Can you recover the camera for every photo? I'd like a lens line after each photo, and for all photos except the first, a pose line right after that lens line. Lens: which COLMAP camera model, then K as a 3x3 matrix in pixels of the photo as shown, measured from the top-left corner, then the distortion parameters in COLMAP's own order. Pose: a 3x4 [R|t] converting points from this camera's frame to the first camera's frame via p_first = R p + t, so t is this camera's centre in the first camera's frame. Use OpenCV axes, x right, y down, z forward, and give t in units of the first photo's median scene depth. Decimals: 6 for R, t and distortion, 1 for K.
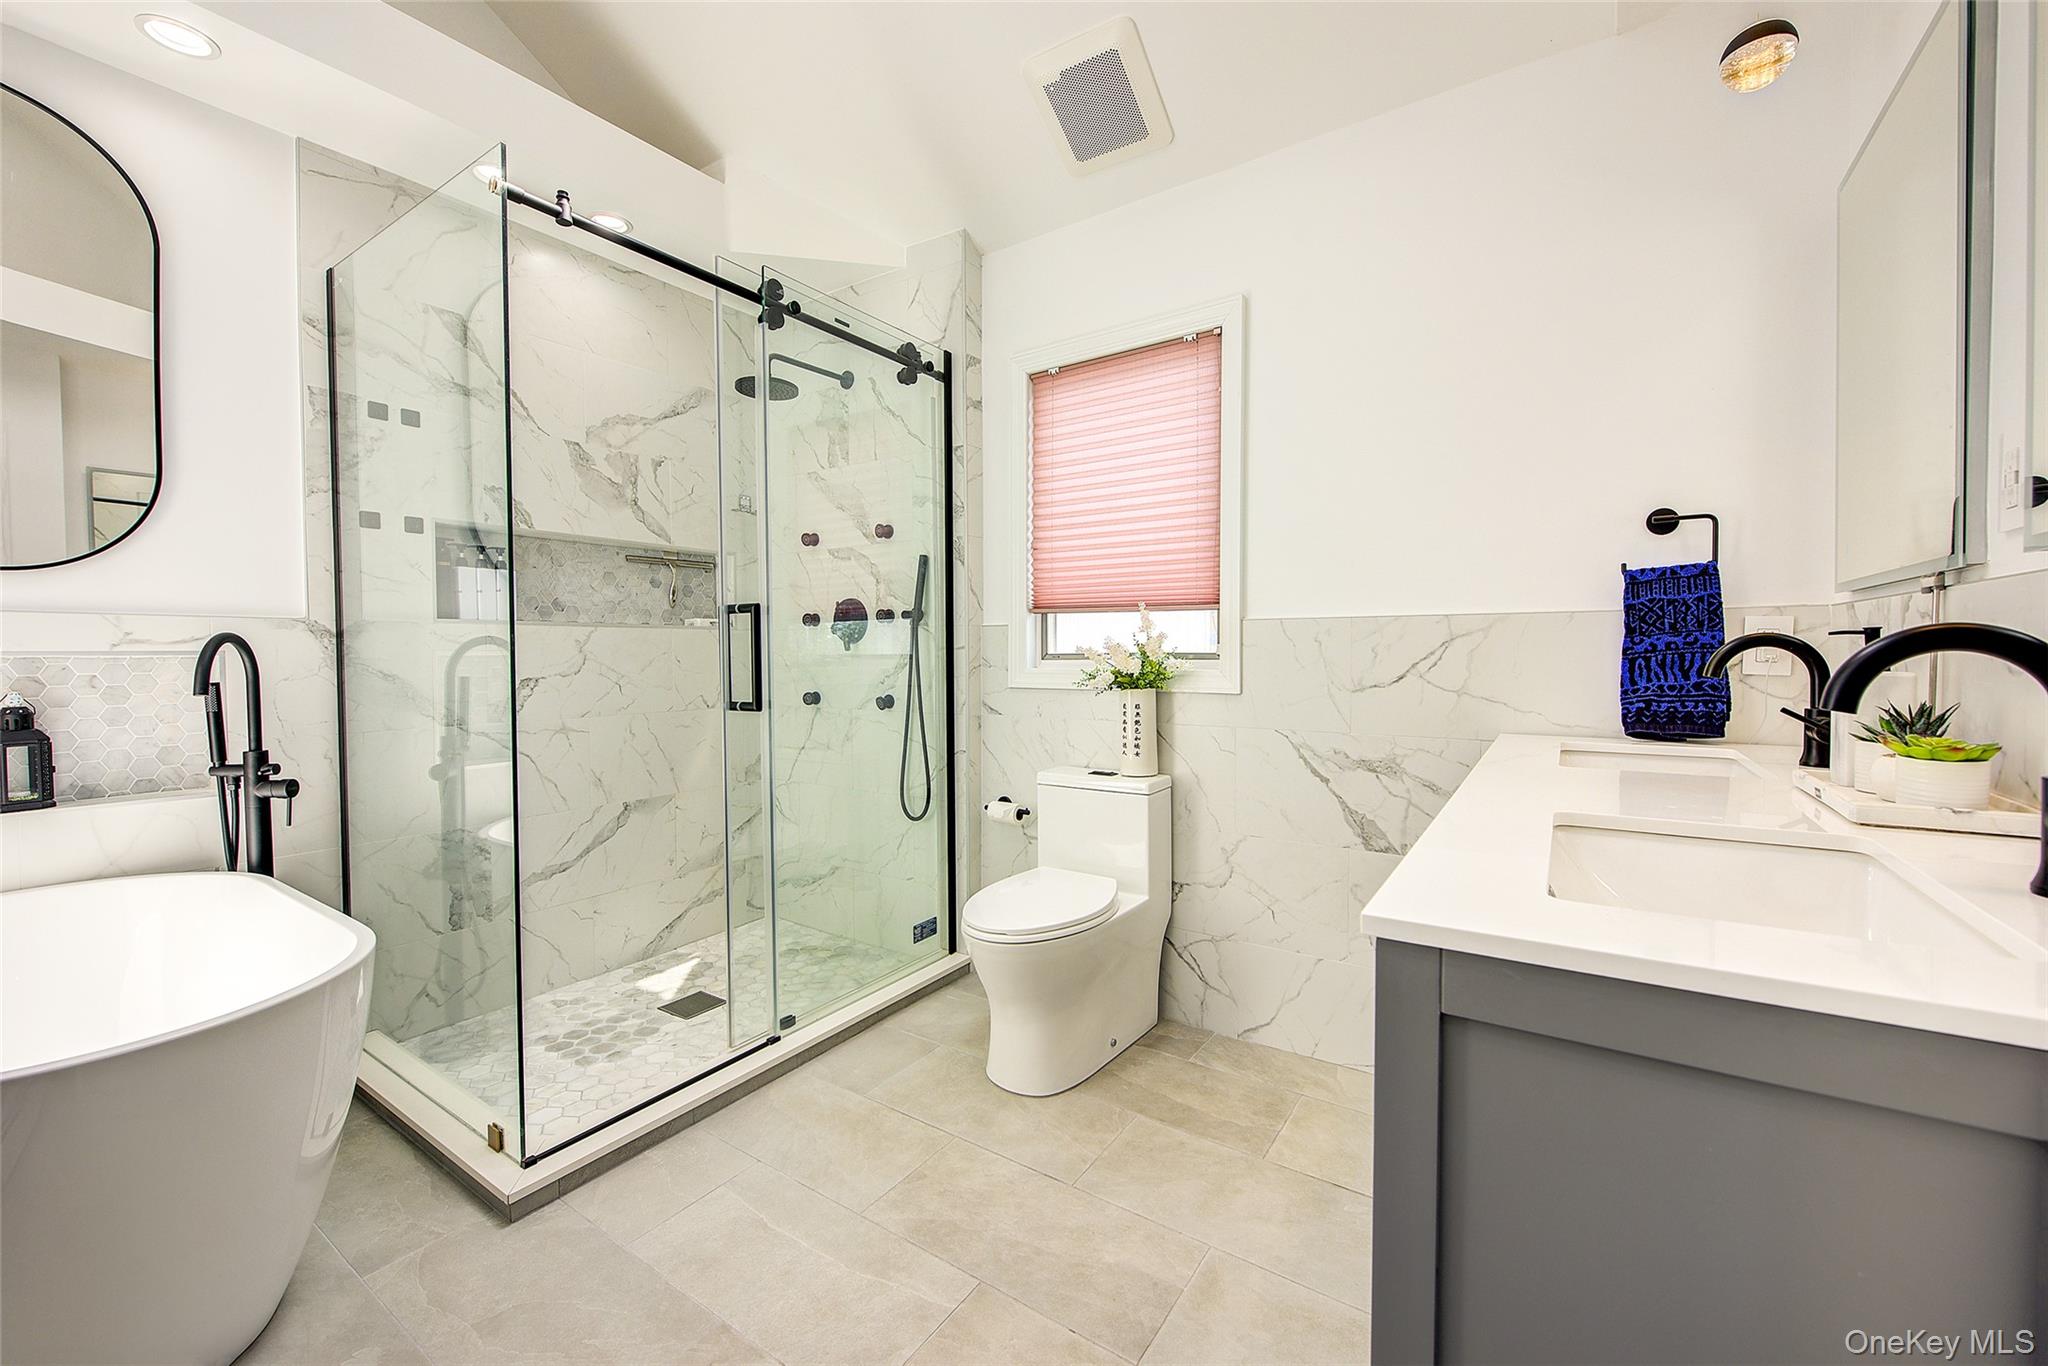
lens RADIAL K [[809.1, 0, 1033.4], [0, 809.1, 677.8], [0, 0, 1]] dist [-0.003101, -0.001799]
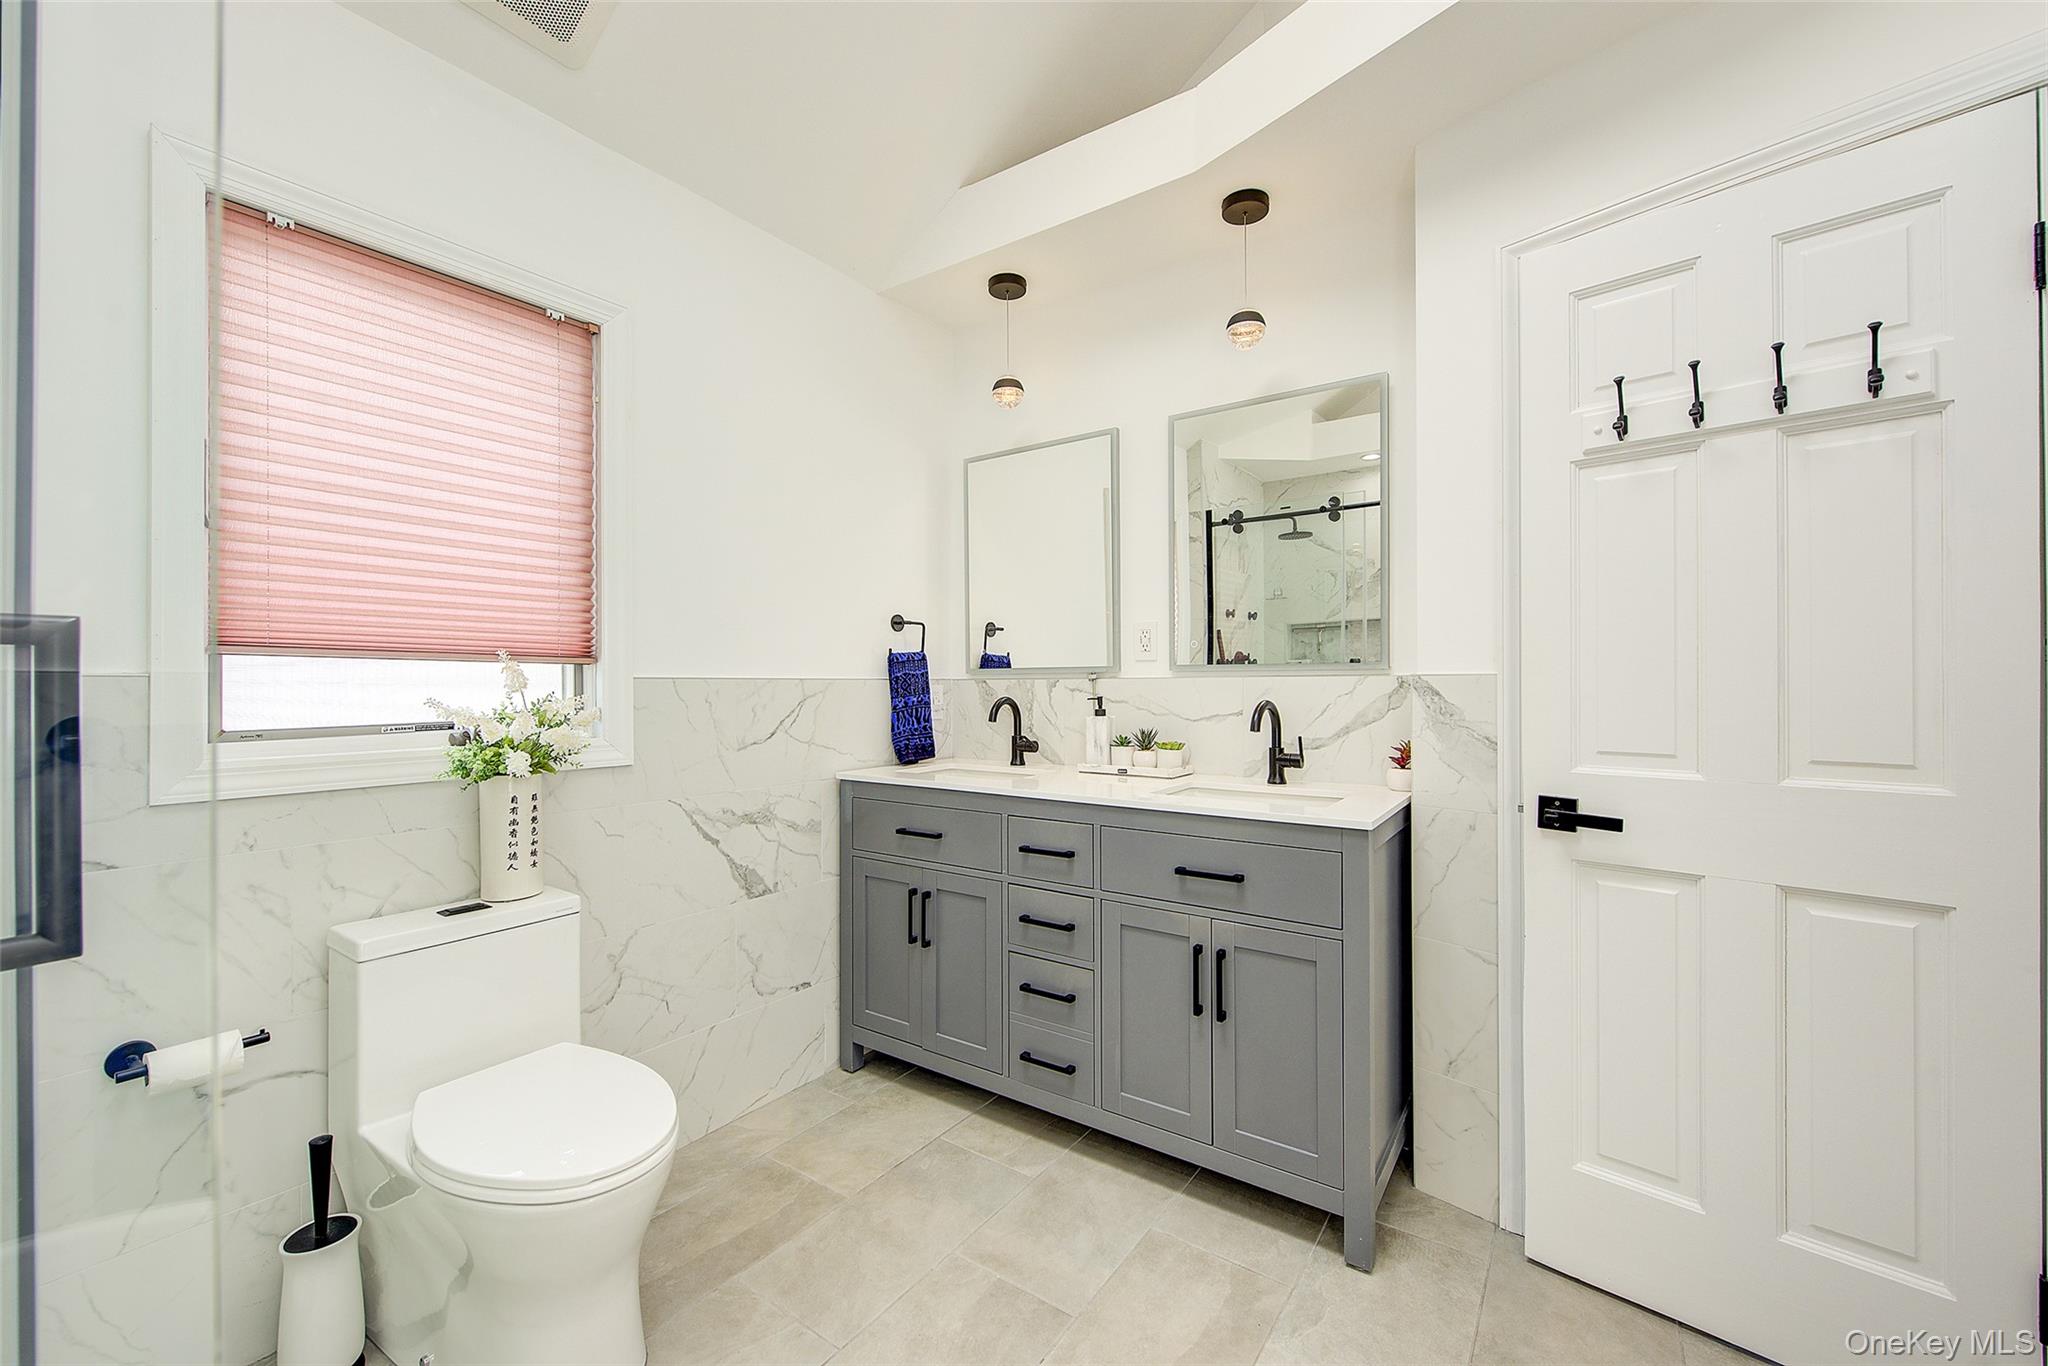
lens RADIAL K [[809.1, 0, 1031.8], [0, 809.1, 680.9], [0, 0, 1]] dist [-0.003101, -0.001799]
pose [[0.007491, 0.007129, 0.999947, -0.587230], [0.035716, 0.999335, -0.007393, -0.046485], [-0.999334, 0.035769, 0.007231, 0.557256]]
